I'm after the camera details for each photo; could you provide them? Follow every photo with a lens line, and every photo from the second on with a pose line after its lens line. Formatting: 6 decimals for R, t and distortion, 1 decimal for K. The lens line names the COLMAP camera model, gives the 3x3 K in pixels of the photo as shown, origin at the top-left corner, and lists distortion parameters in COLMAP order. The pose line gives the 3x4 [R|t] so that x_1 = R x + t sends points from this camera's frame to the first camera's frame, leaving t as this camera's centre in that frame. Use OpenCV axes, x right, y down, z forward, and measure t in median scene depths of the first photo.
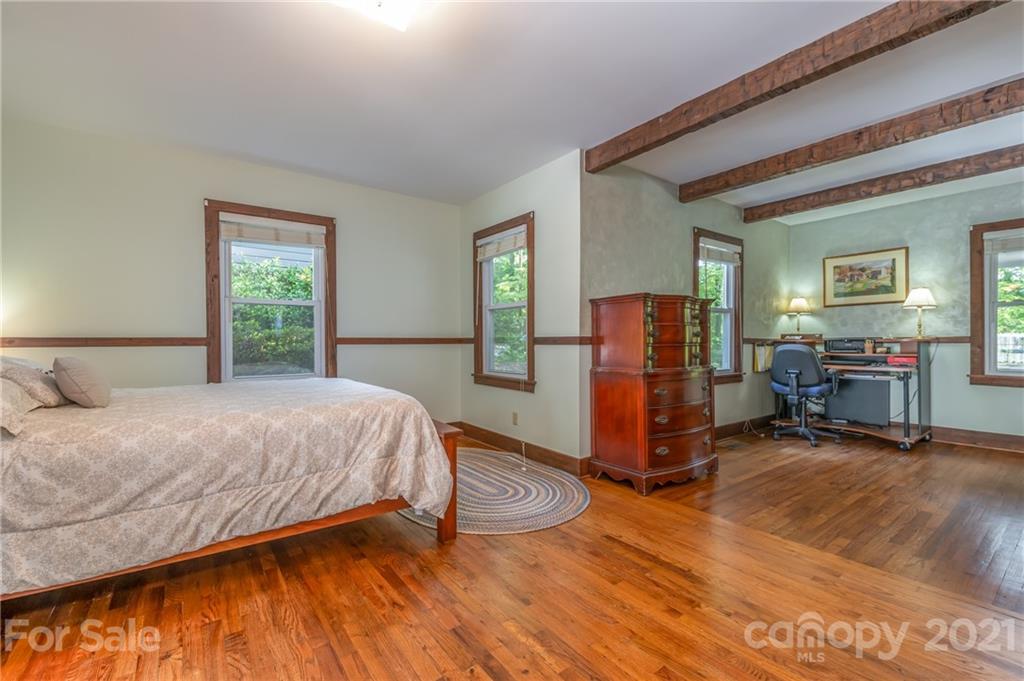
lens RADIAL K [[437.4, 0, 512.4], [0, 437.4, 343.3], [0, 0, 1]] dist [0.001656, -0.004854]
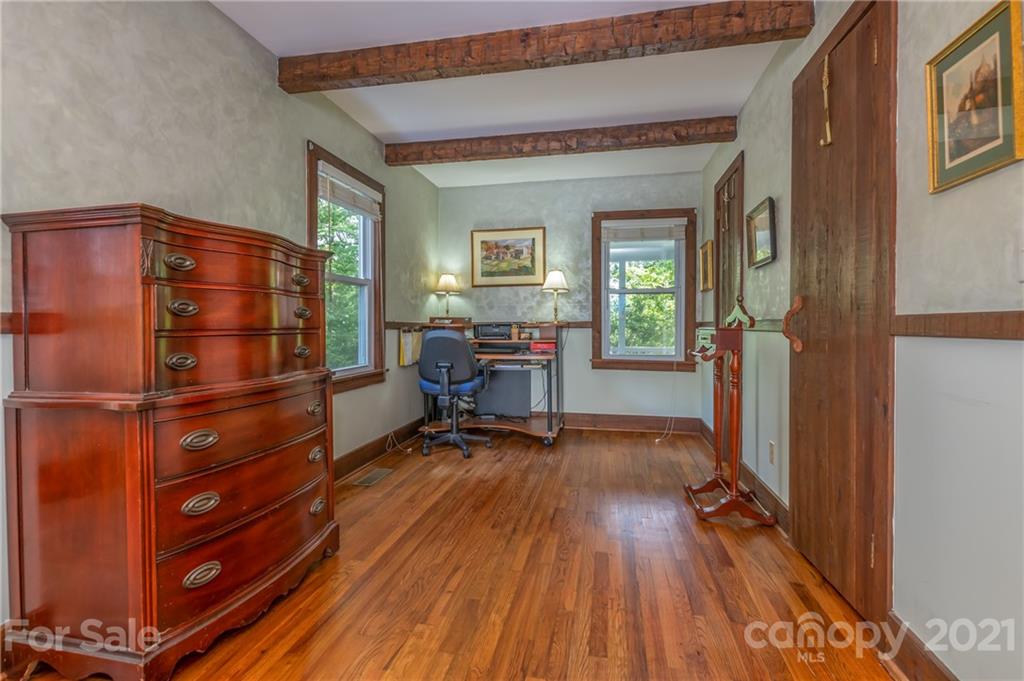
lens RADIAL K [[472.5, 0, 512.0], [0, 472.5, 340.5], [0, 0, 1]] dist [0.000893, -0.000027]
pose [[0.747181, -0.018155, 0.664373, 0.171280], [0.000054, 0.999629, 0.027255, -0.001645], [-0.664621, -0.020329, 0.746904, 0.286880]]
